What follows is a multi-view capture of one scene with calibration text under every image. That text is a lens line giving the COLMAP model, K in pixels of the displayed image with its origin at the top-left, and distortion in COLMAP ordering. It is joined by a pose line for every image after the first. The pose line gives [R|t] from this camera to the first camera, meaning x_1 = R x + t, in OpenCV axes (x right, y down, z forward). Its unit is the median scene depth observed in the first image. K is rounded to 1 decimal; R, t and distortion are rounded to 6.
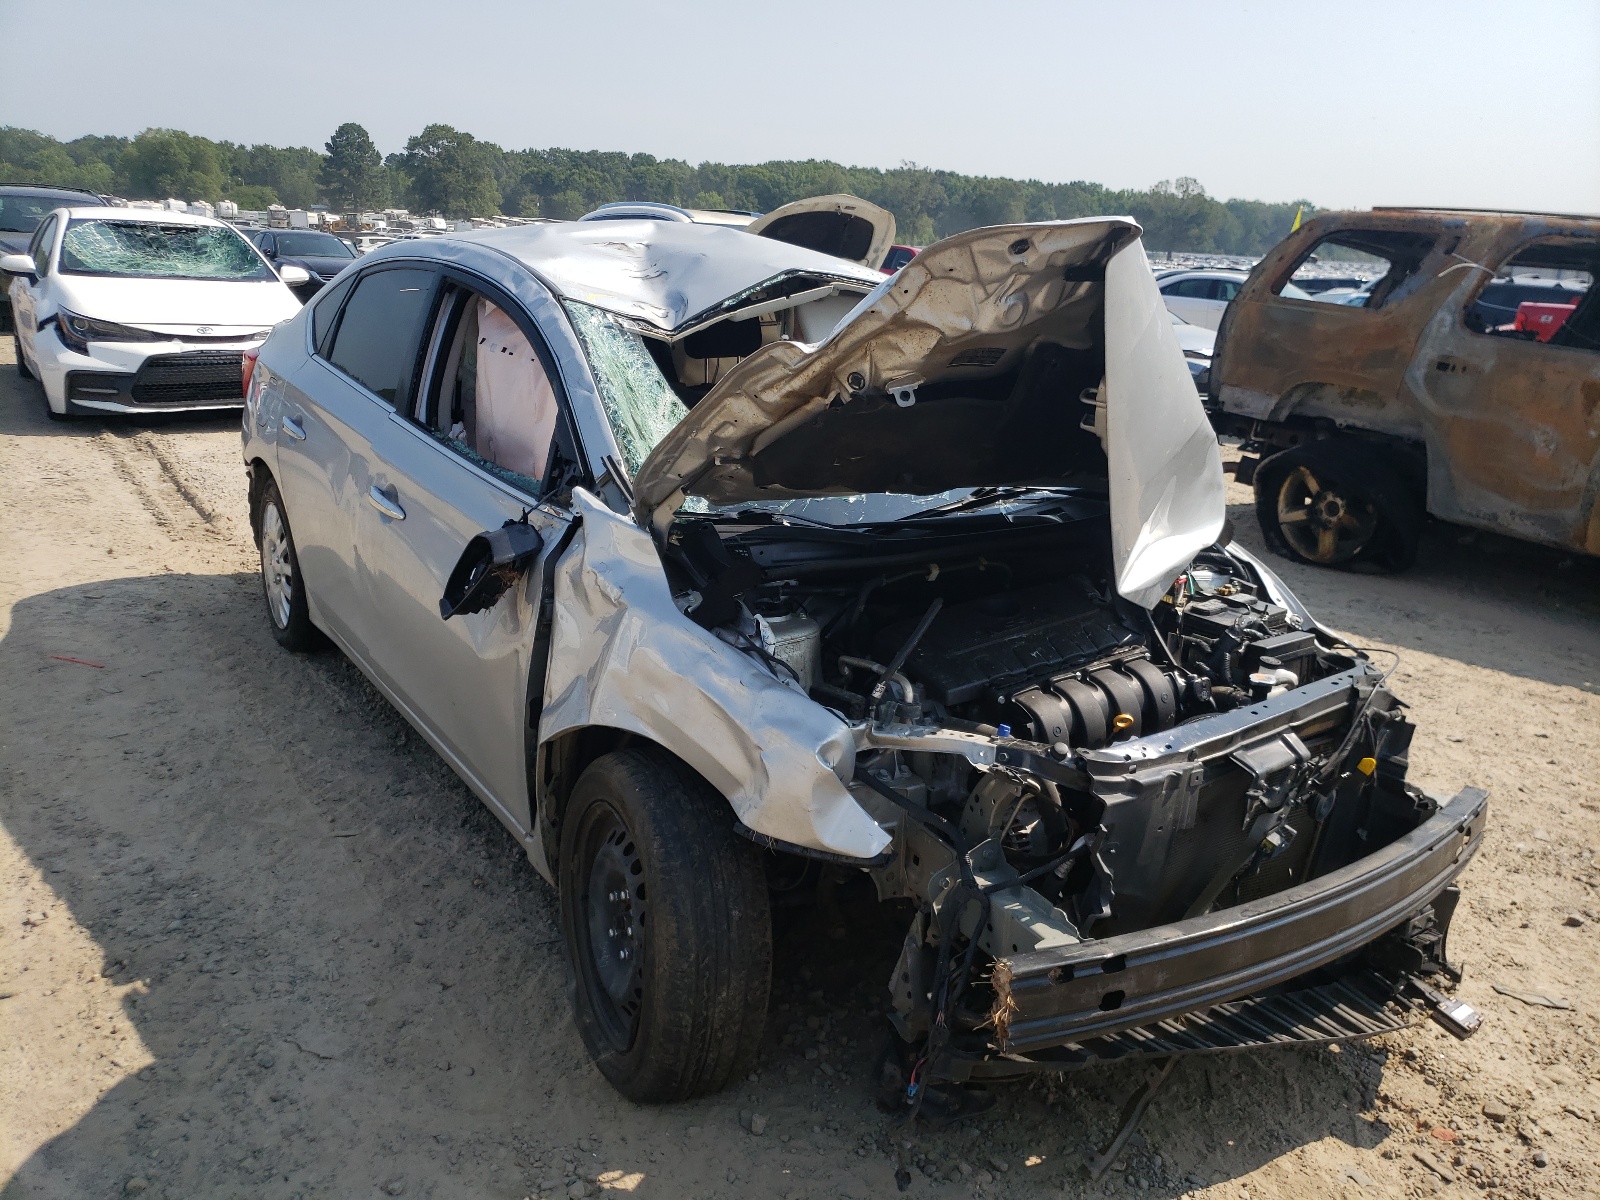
lens RADIAL K [[1416.3, 0, 800.0], [0, 1416.3, 600.0], [0, 0, 1]] dist [0.035172, 0.000756]
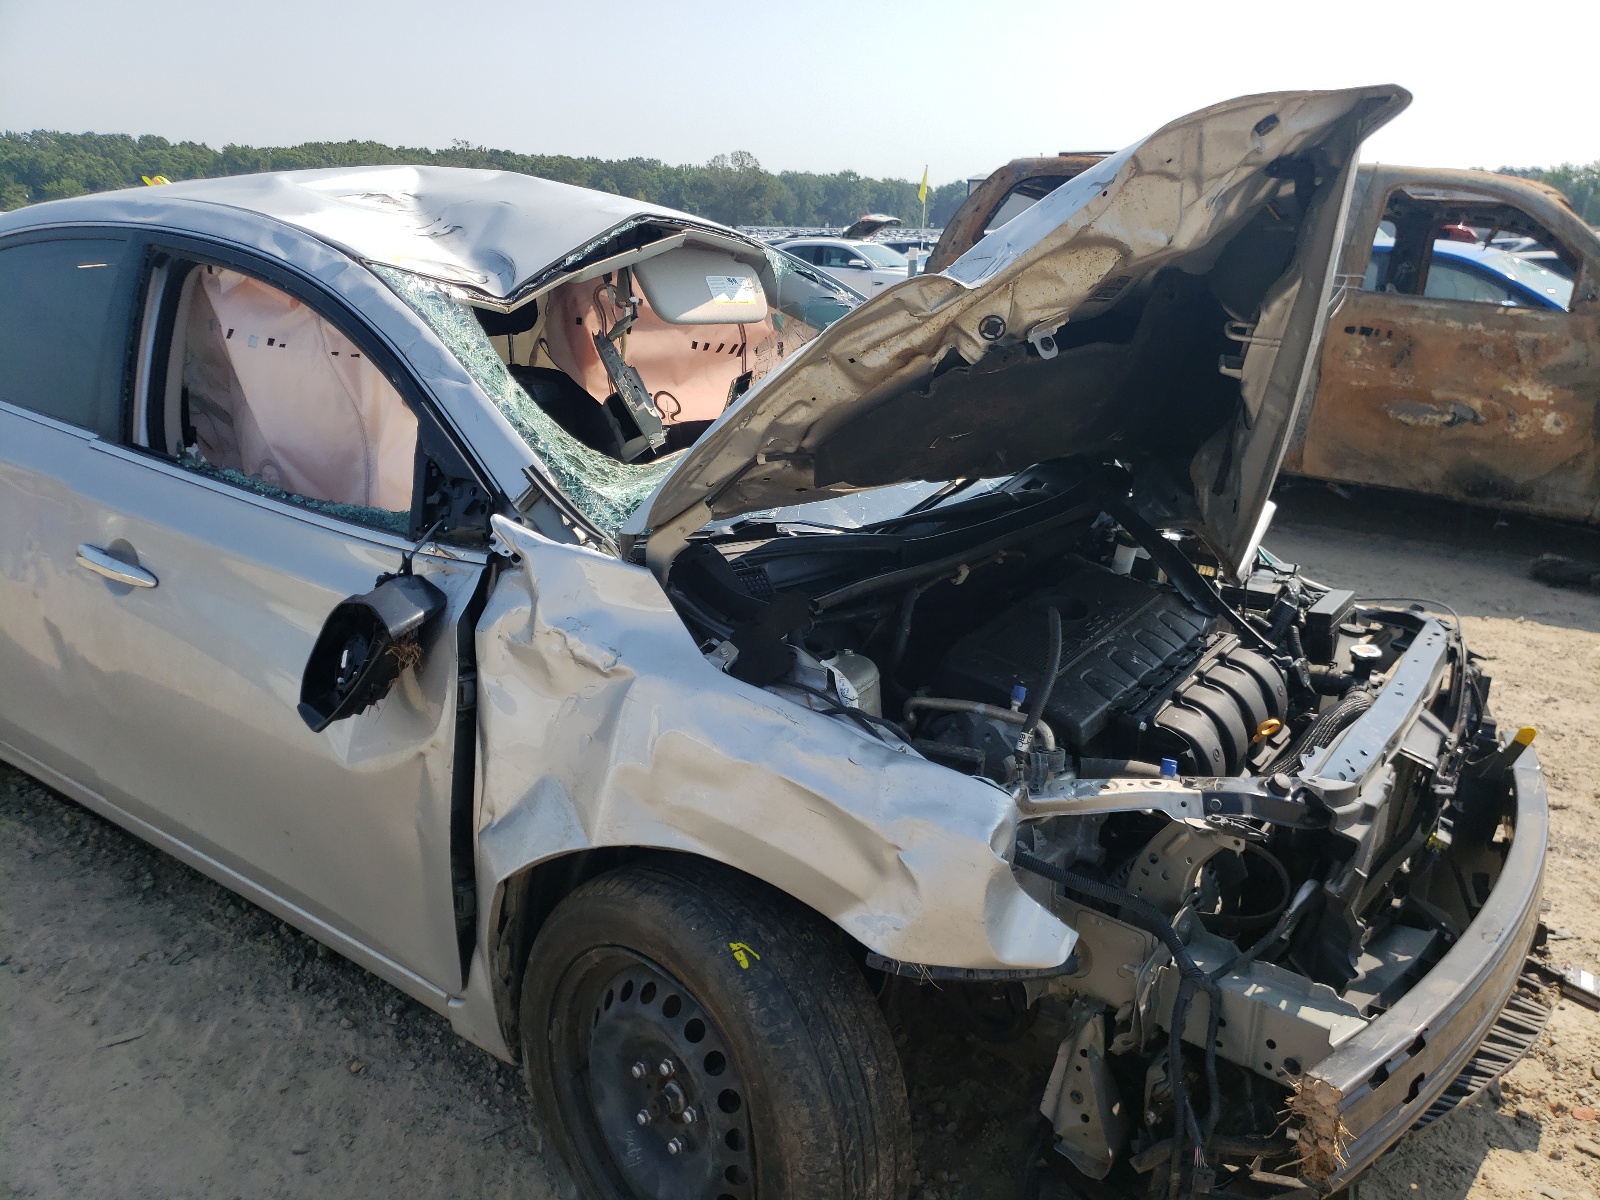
lens RADIAL K [[1432.8, 0, 903.4], [0, 1432.8, 609.2], [0, 0, 1]] dist [-0.049701, 0.145071]
pose [[0.937924, -0.128401, 0.322198, -0.211572], [0.121178, 0.991722, 0.042465, -0.040195], [-0.324983, -0.000786, 0.945719, 0.267011]]
